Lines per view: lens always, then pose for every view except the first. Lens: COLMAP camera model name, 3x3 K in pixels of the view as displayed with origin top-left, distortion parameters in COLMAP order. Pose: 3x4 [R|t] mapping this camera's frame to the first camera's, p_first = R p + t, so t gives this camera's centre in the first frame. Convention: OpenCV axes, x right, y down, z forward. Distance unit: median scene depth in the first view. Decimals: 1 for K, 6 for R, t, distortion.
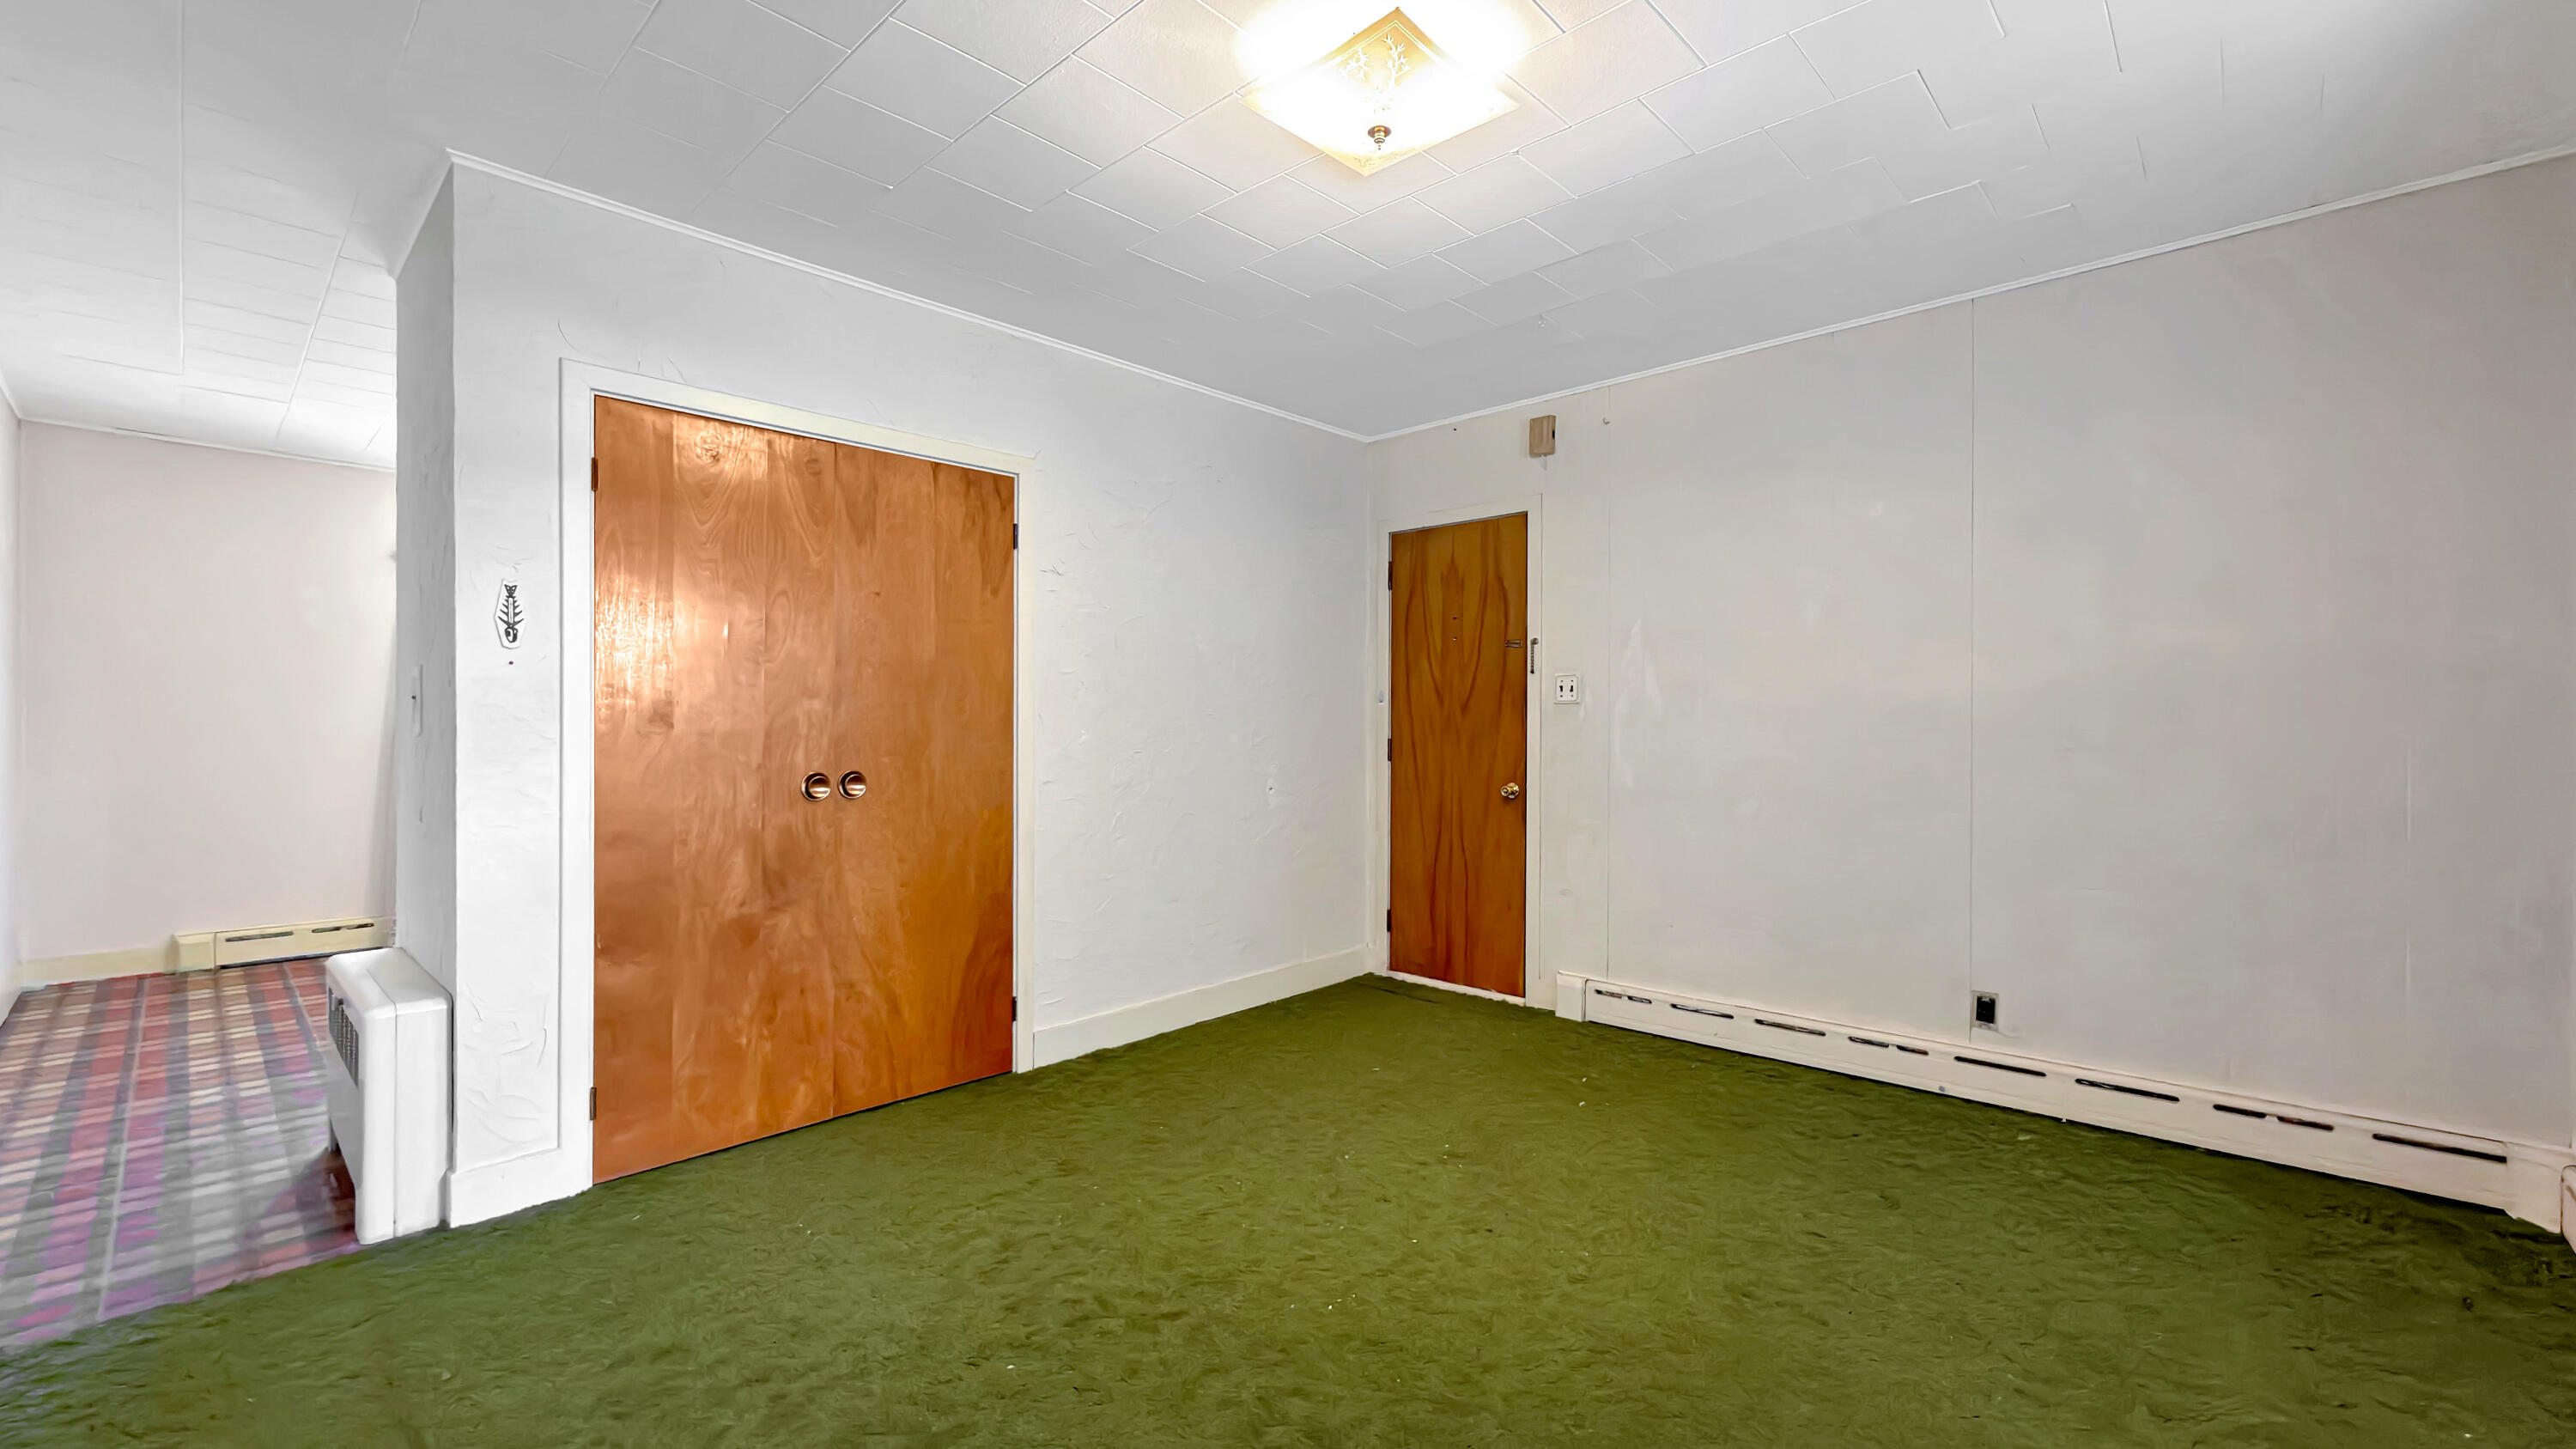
lens RADIAL K [[1033.2, 0, 1288.0], [0, 1033.2, 724.5], [0, 0, 1]] dist [-0.000214, 0.000180]
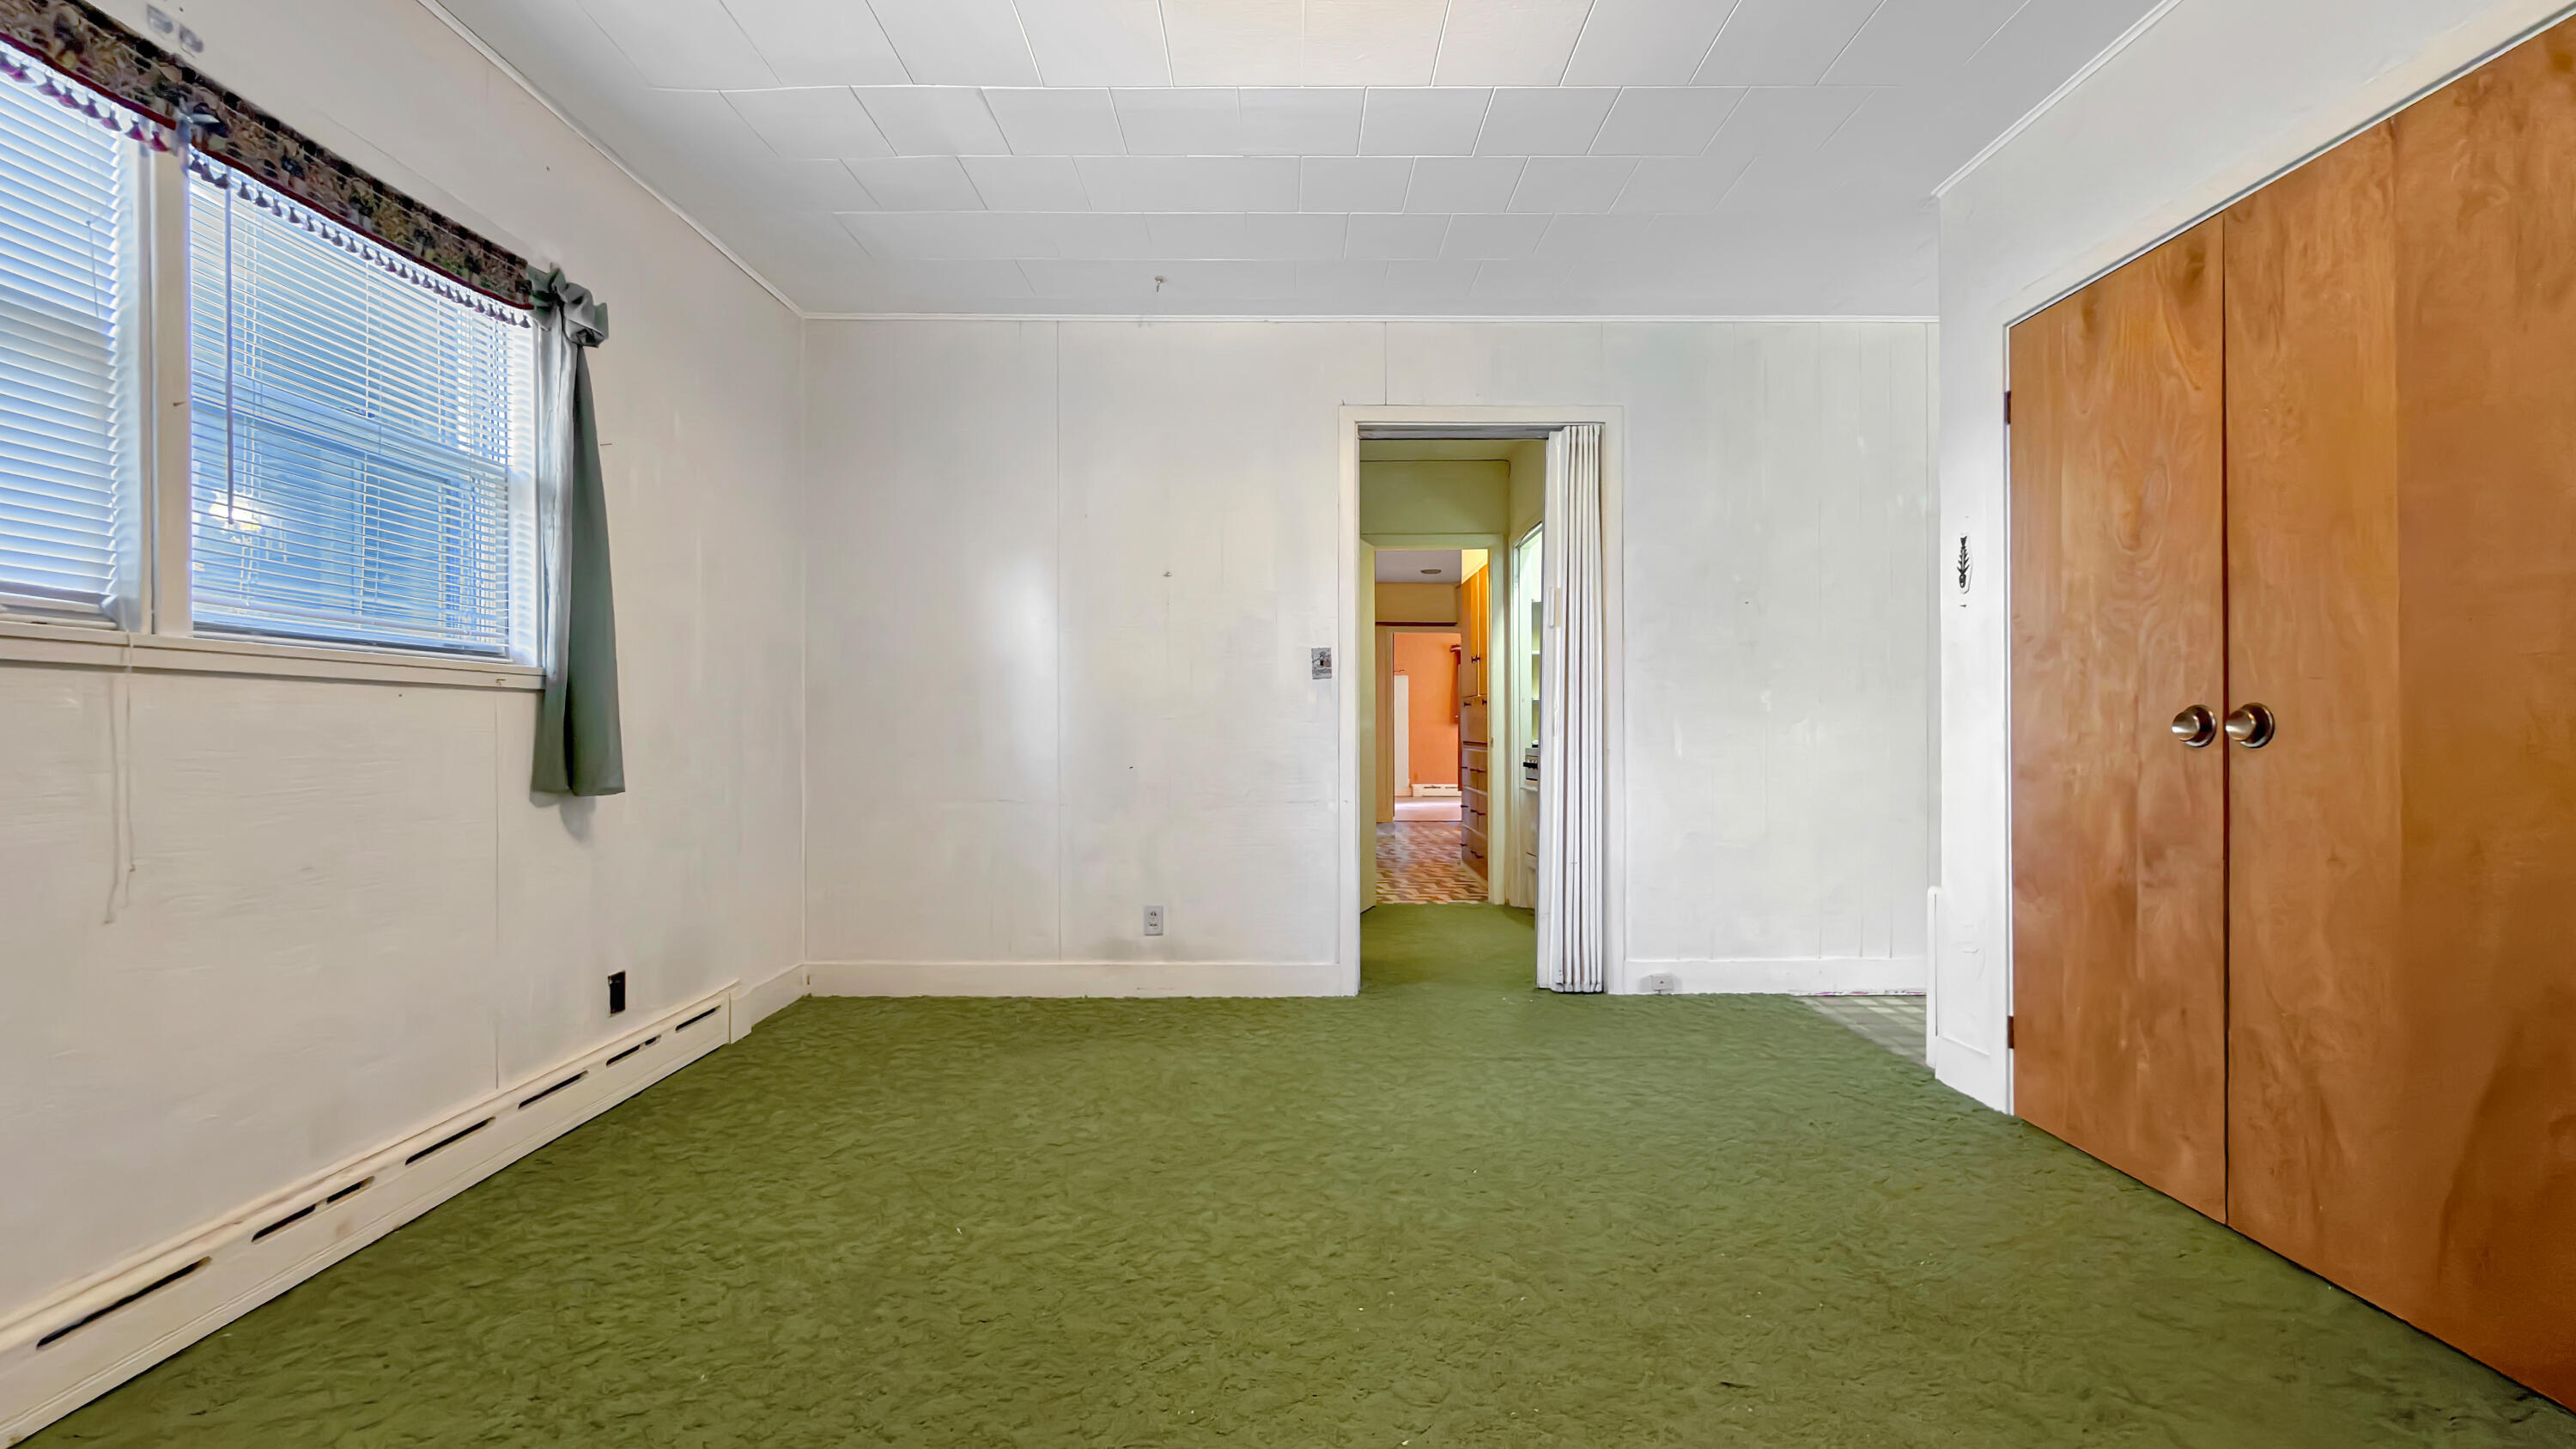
lens RADIAL K [[1033.2, 0, 1288.0], [0, 1033.2, 724.5], [0, 0, 1]] dist [-0.000214, 0.000180]
pose [[-0.716656, -0.001552, -0.697425, 0.472603], [0.001039, 0.999994, -0.003292, 0.061594], [0.697426, -0.003083, -0.716650, 1.088912]]
